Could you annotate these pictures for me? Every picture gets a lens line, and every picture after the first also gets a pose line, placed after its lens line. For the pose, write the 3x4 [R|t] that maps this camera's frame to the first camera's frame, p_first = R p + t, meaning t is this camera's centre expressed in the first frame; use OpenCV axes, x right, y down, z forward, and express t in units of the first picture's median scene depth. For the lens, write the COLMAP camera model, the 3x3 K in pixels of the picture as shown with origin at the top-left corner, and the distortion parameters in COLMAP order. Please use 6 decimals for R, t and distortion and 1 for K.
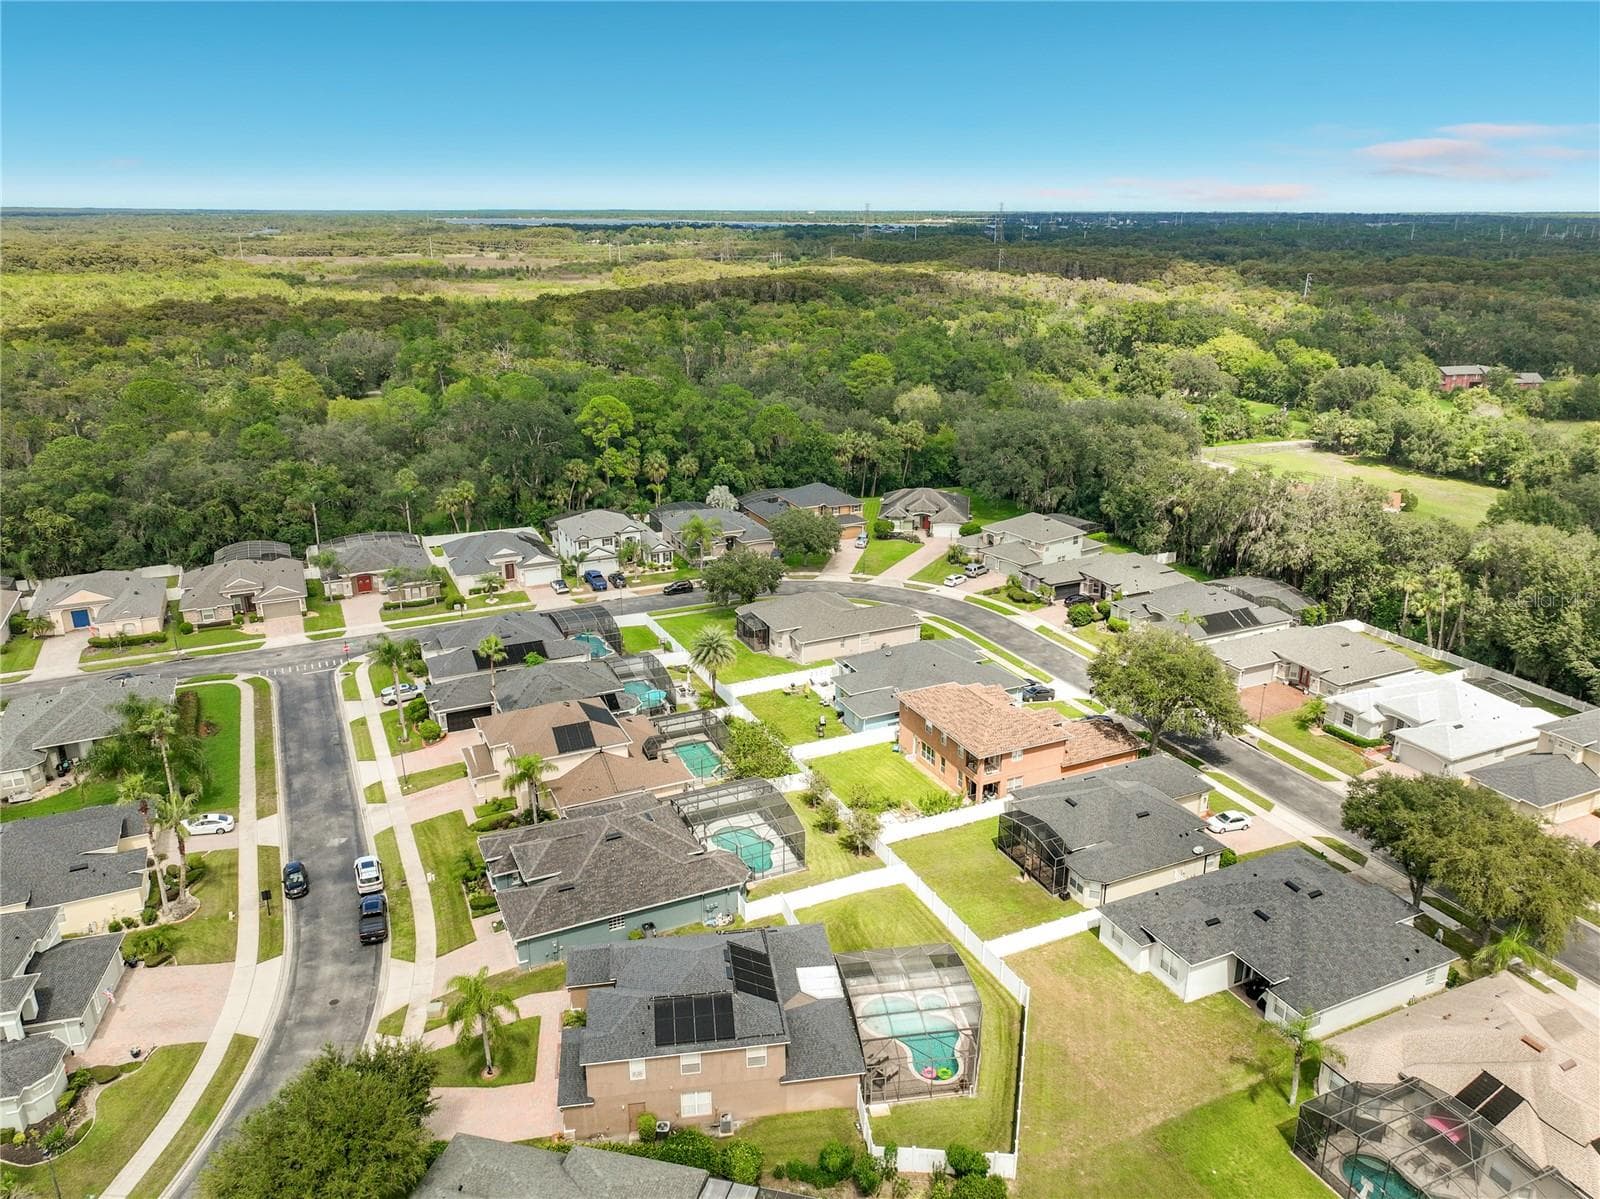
lens RADIAL K [[1186.6, 0, 772.1], [0, 1186.6, 617.6], [0, 0, 1]] dist [0.009197, 0.002096]
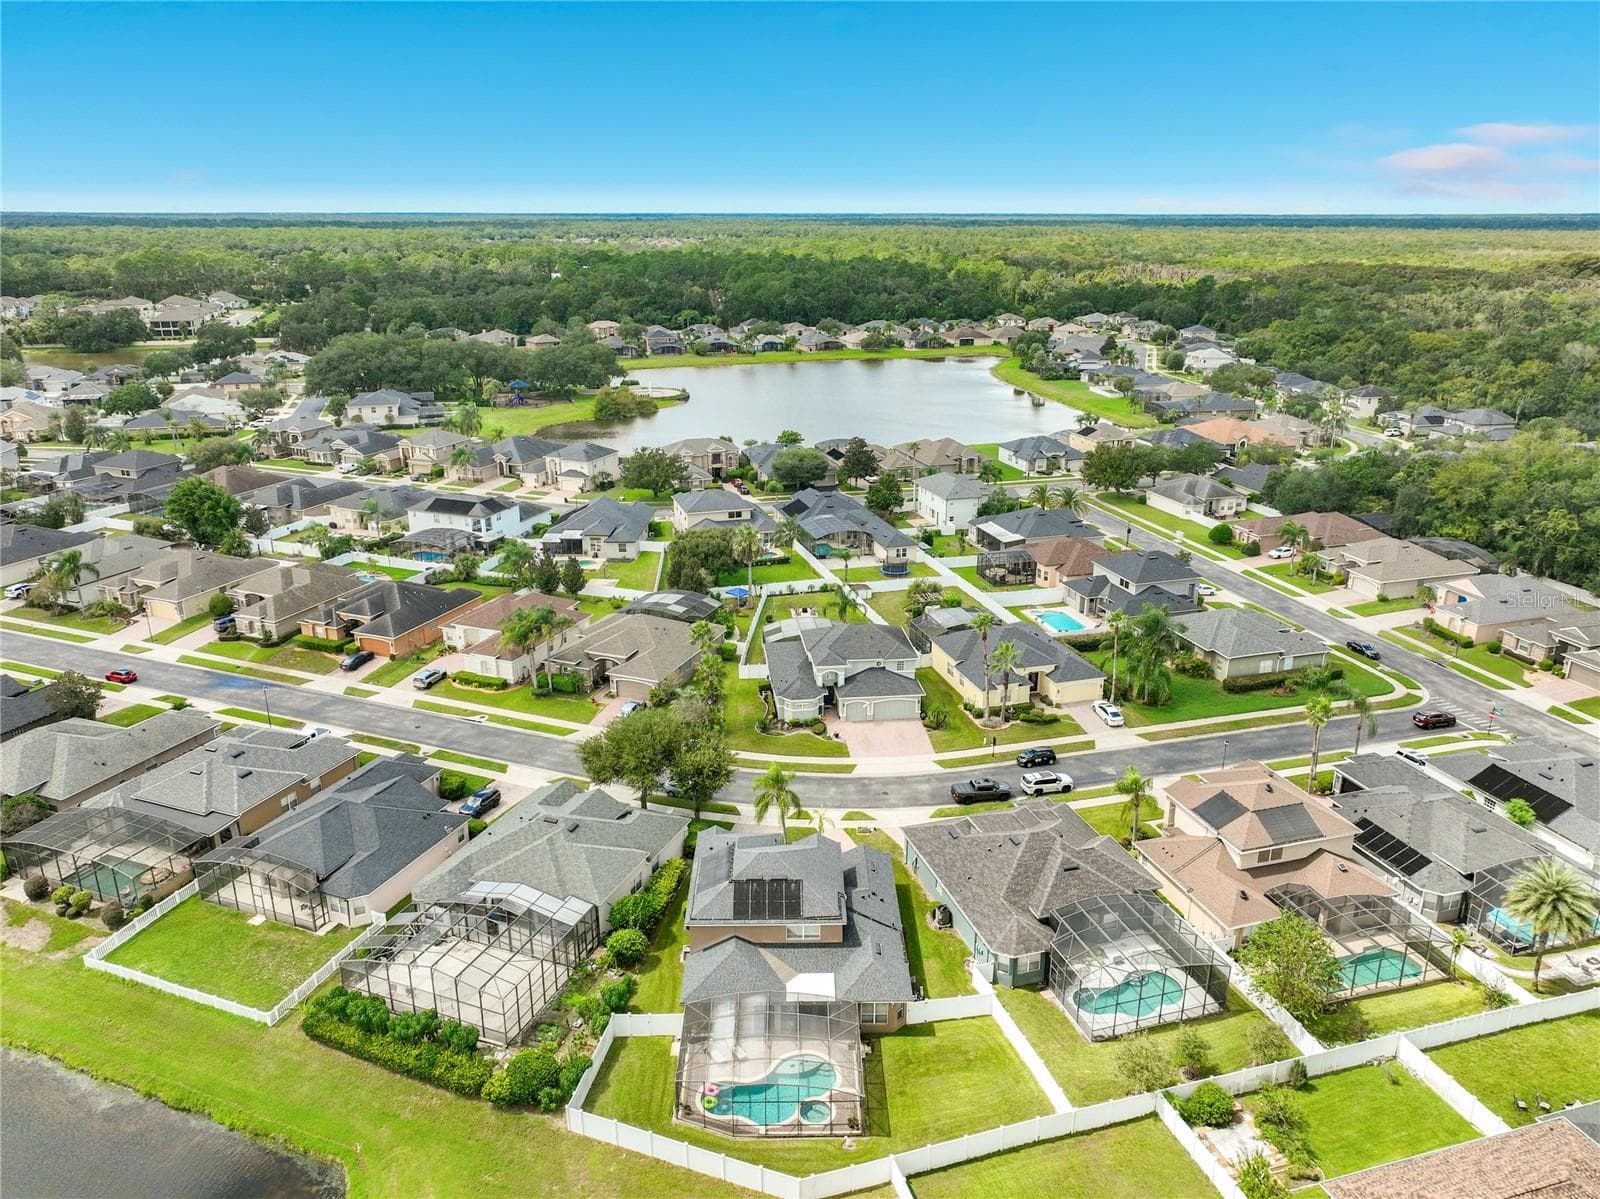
lens RADIAL K [[1186.6, 0, 772.1], [0, 1186.6, 617.6], [0, 0, 1]] dist [0.009197, 0.002096]
pose [[-0.189250, 0.318265, -0.928920, 0.530434], [-0.314644, 0.876477, 0.364400, -0.190205], [0.930153, 0.361242, -0.065733, 0.556245]]
